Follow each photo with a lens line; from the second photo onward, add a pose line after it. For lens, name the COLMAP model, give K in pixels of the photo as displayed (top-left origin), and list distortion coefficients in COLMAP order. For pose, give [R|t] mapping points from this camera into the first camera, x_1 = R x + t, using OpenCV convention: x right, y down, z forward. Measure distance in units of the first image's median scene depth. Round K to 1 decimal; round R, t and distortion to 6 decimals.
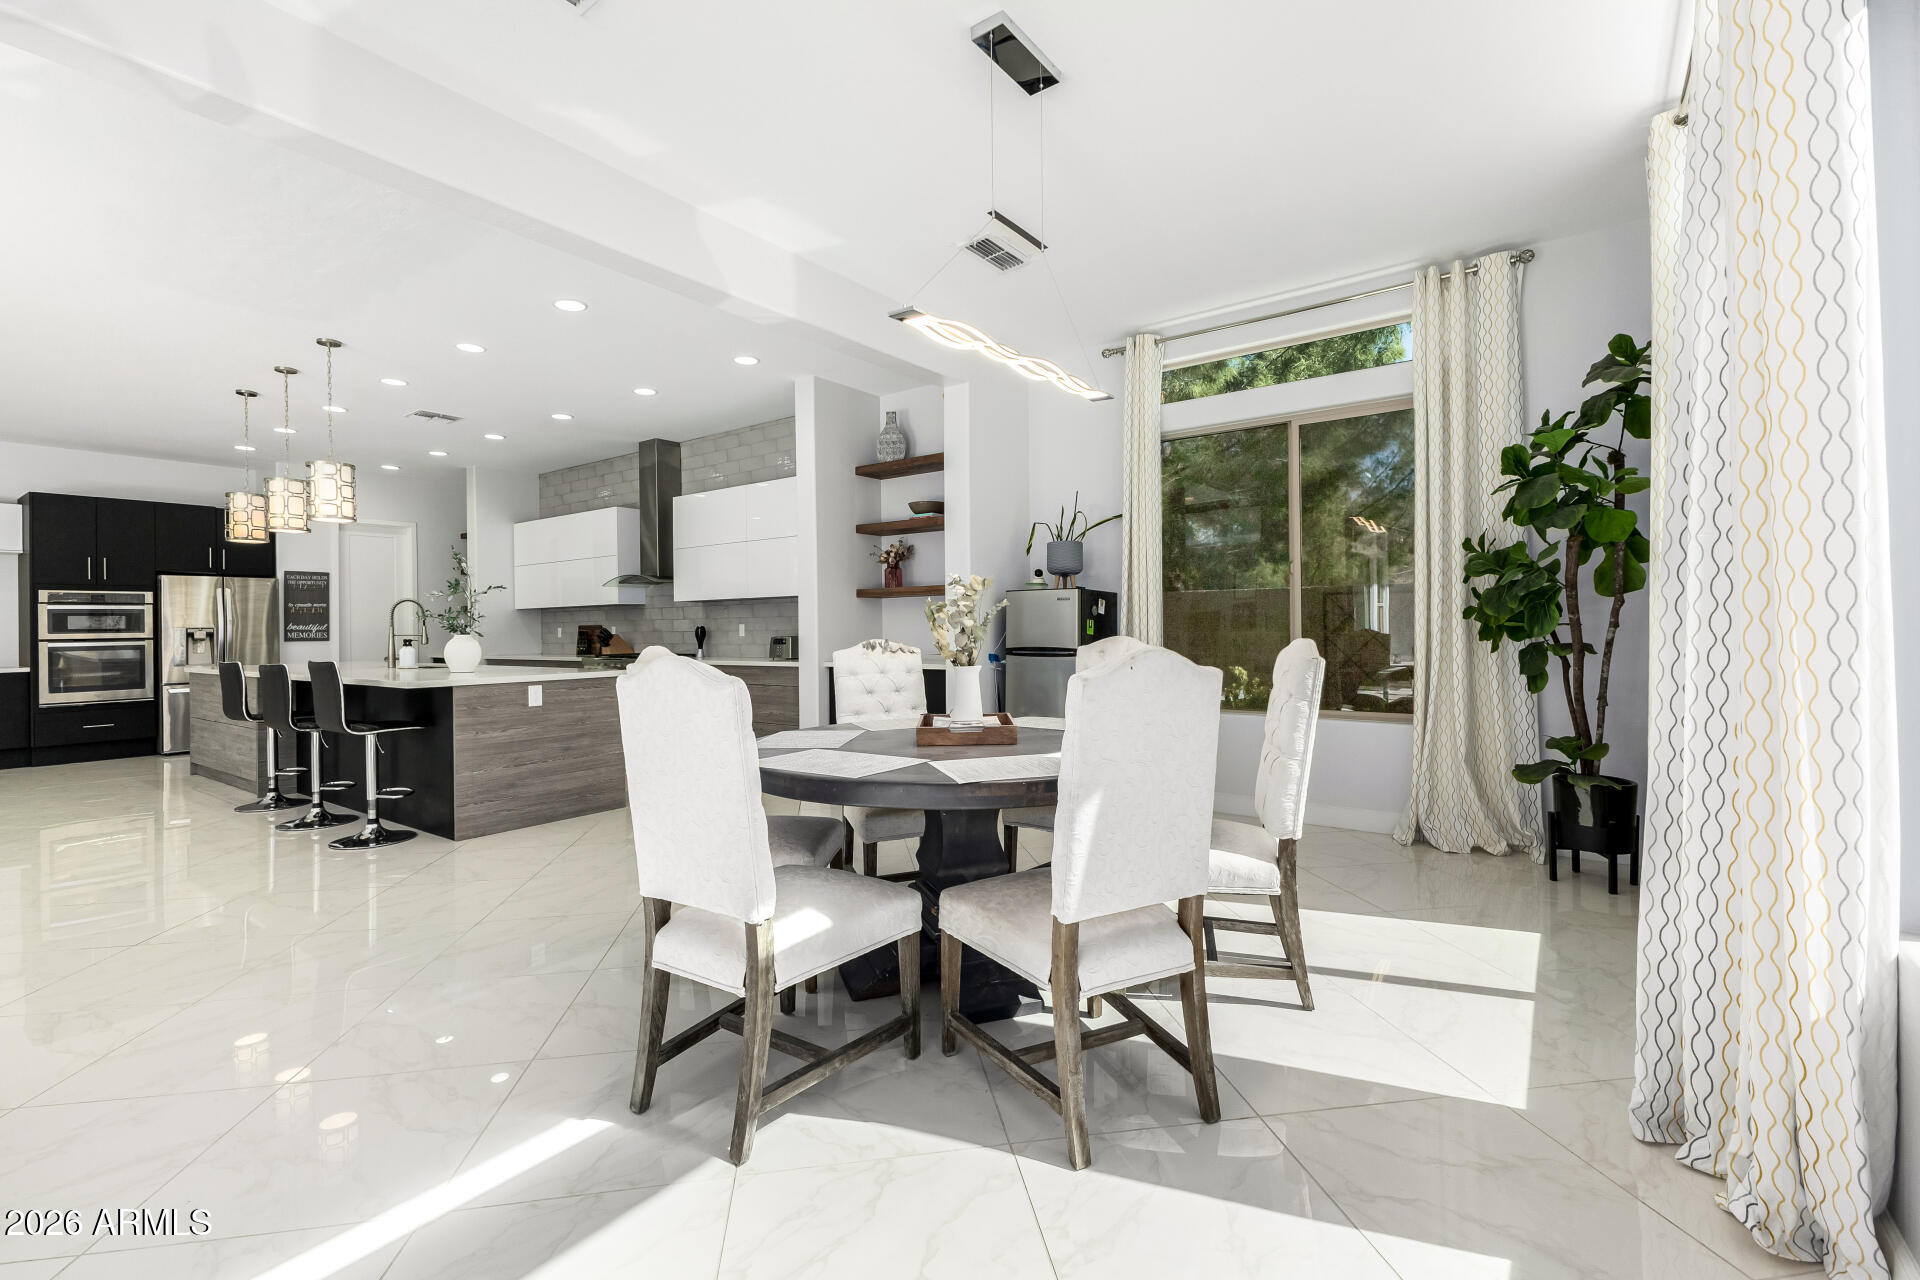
lens RADIAL K [[838.9, 0, 966.6], [0, 838.9, 626.7], [0, 0, 1]] dist [0.020980, -0.006512]
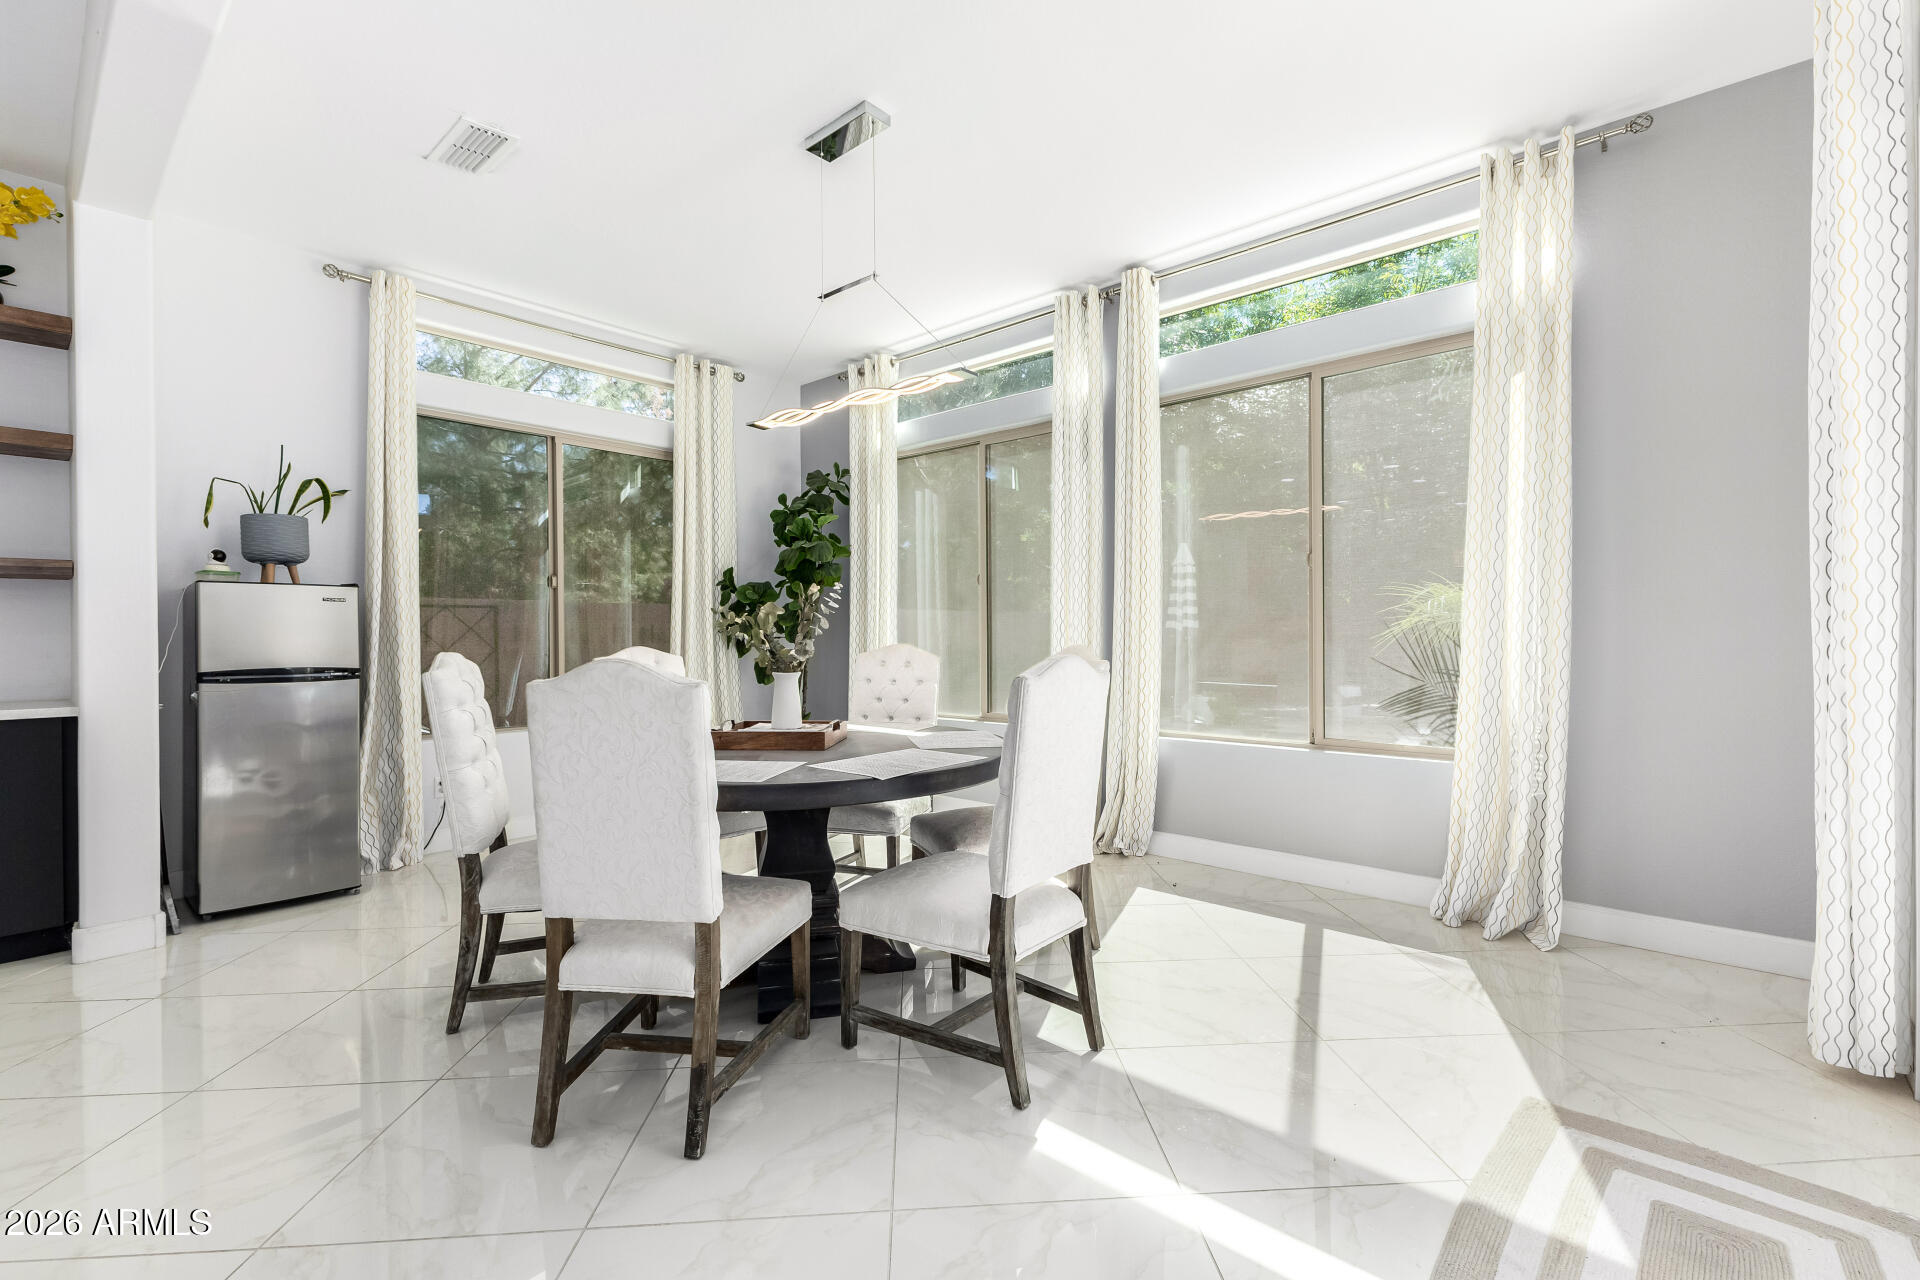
lens RADIAL K [[838.9, 0, 966.6], [0, 838.9, 626.7], [0, 0, 1]] dist [0.020980, -0.006512]
pose [[0.078424, 0.007659, 0.996891, -0.570449], [0.007081, 0.999941, -0.008239, 0.000615], [-0.996895, 0.007705, 0.078365, 0.398716]]
